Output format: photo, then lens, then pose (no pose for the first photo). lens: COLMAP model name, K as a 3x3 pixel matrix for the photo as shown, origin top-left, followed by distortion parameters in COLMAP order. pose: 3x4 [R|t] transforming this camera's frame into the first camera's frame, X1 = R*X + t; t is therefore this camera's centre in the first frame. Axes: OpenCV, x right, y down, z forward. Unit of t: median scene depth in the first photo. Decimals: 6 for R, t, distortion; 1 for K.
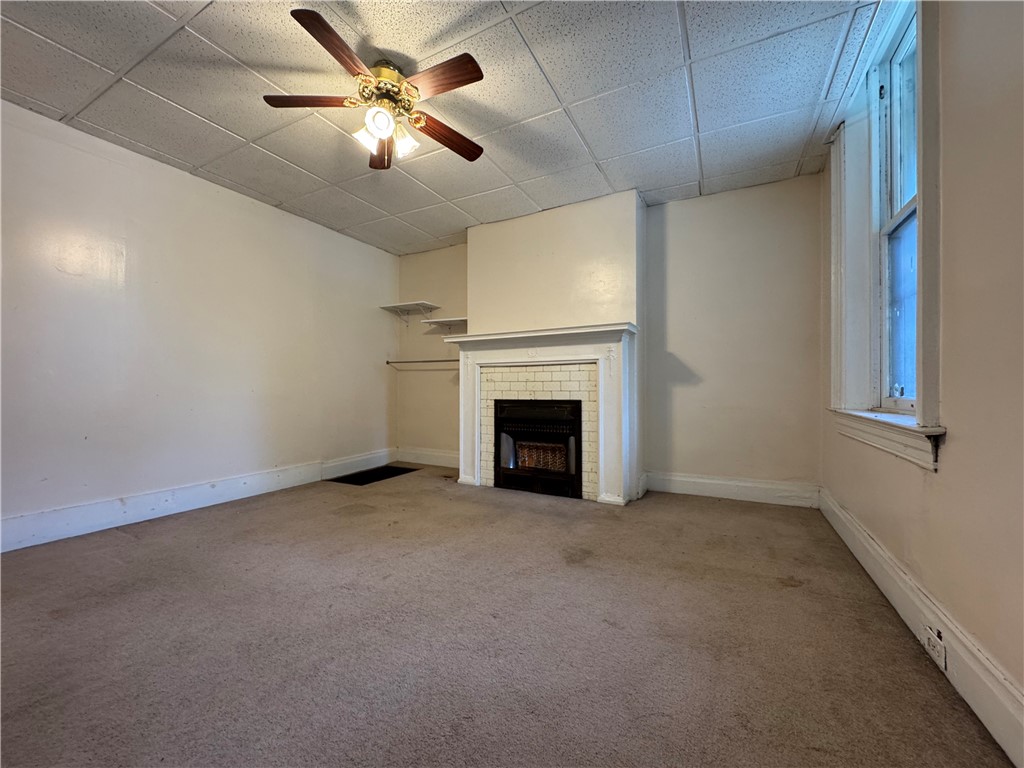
lens RADIAL K [[410.0, 0, 507.8], [0, 410.0, 383.9], [0, 0, 1]] dist [-0.001169, -0.000437]
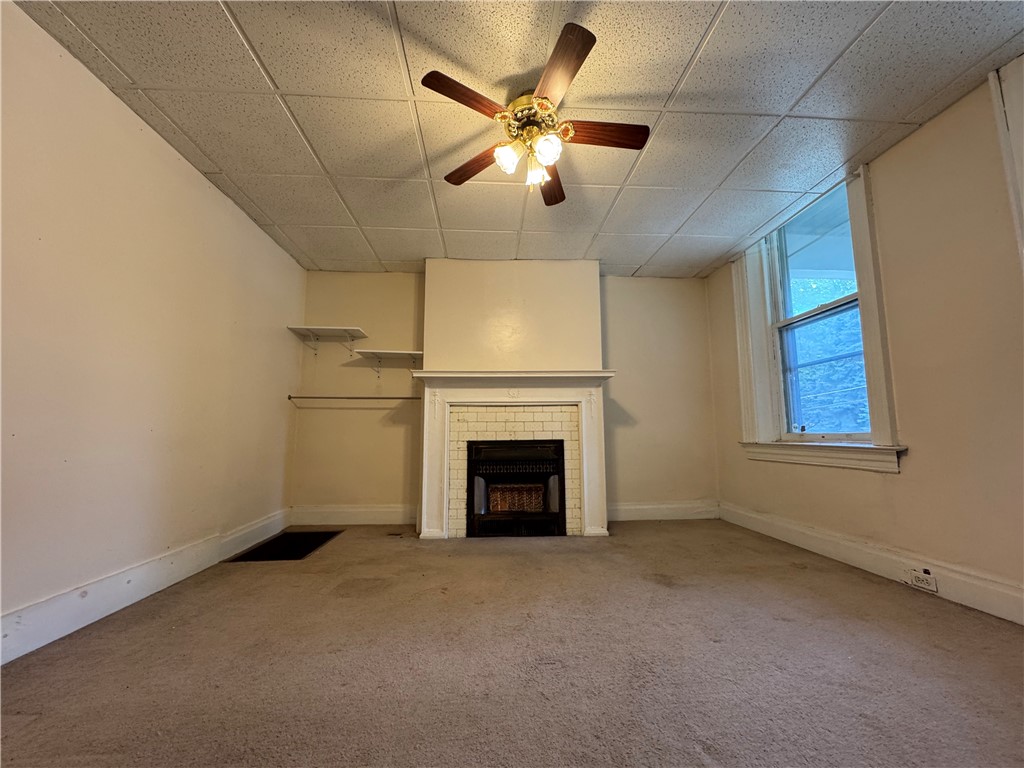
lens RADIAL K [[410.0, 0, 514.8], [0, 410.0, 384.1], [0, 0, 1]] dist [-0.001169, -0.000437]
pose [[0.852141, 0.060757, 0.519774, -0.468461], [-0.000507, 0.993333, -0.115282, 0.018097], [-0.523313, 0.097973, 0.846490, 0.145150]]
